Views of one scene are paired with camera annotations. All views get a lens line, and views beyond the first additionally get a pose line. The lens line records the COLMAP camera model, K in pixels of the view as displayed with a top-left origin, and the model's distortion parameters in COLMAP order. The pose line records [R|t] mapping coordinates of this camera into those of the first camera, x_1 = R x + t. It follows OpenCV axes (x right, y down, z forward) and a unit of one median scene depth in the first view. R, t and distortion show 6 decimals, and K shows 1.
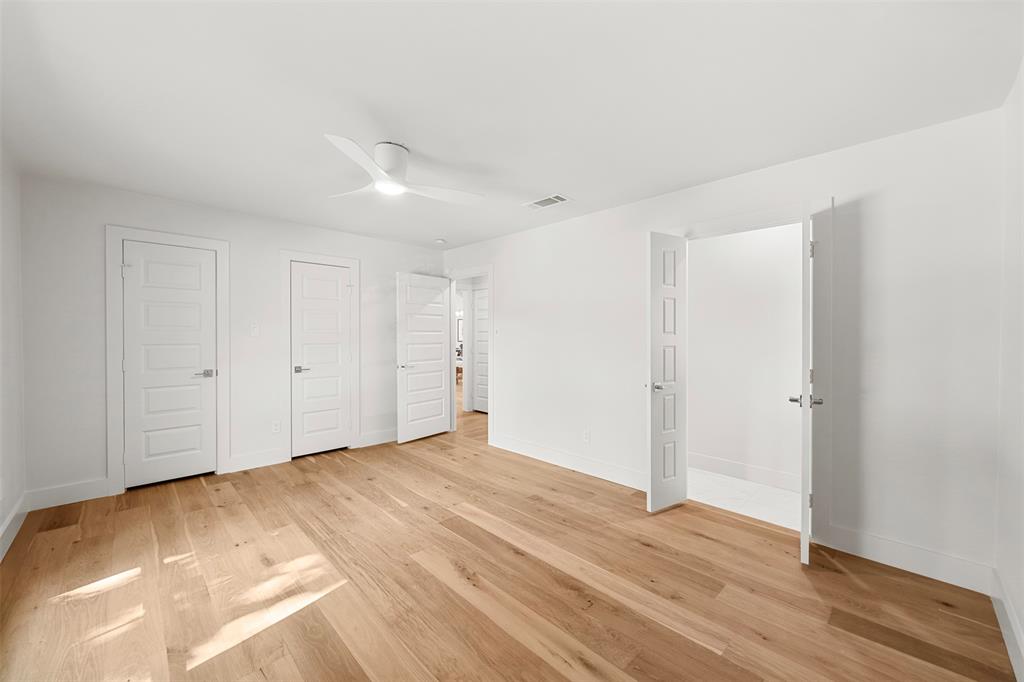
lens RADIAL K [[396.1, 0, 512.8], [0, 396.1, 338.9], [0, 0, 1]] dist [-0.000157, 0.000000]
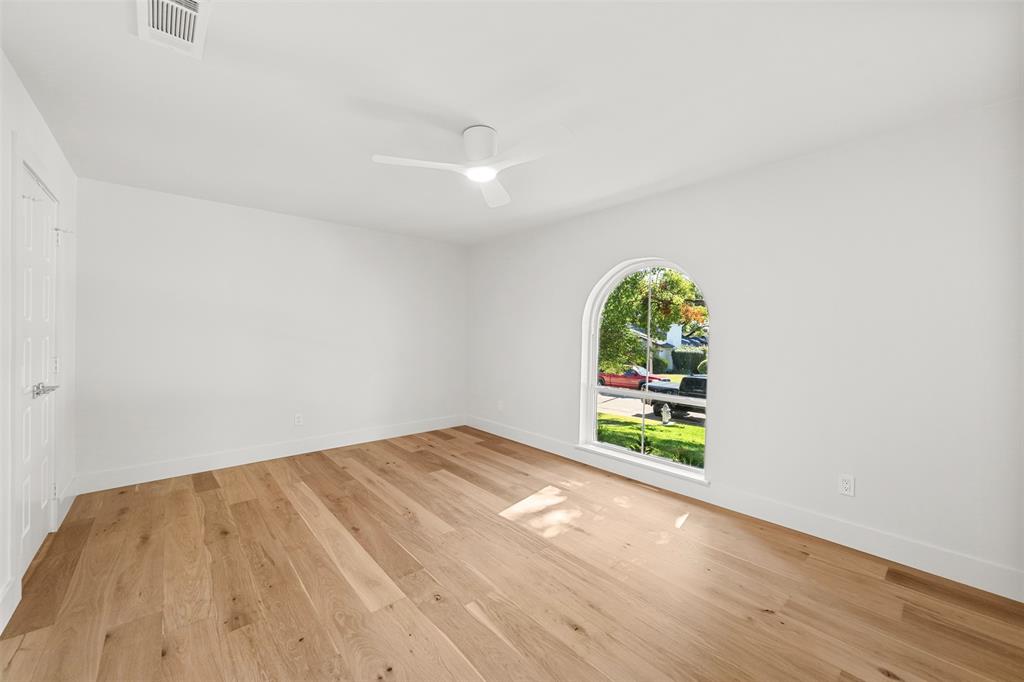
lens RADIAL K [[396.1, 0, 511.4], [0, 396.1, 339.0], [0, 0, 1]] dist [-0.000157, 0.000000]
pose [[-0.998169, -0.015528, 0.058462, -0.482872], [-0.014816, 0.999811, 0.012591, 0.000241], [-0.058647, 0.011702, -0.998210, 2.129002]]
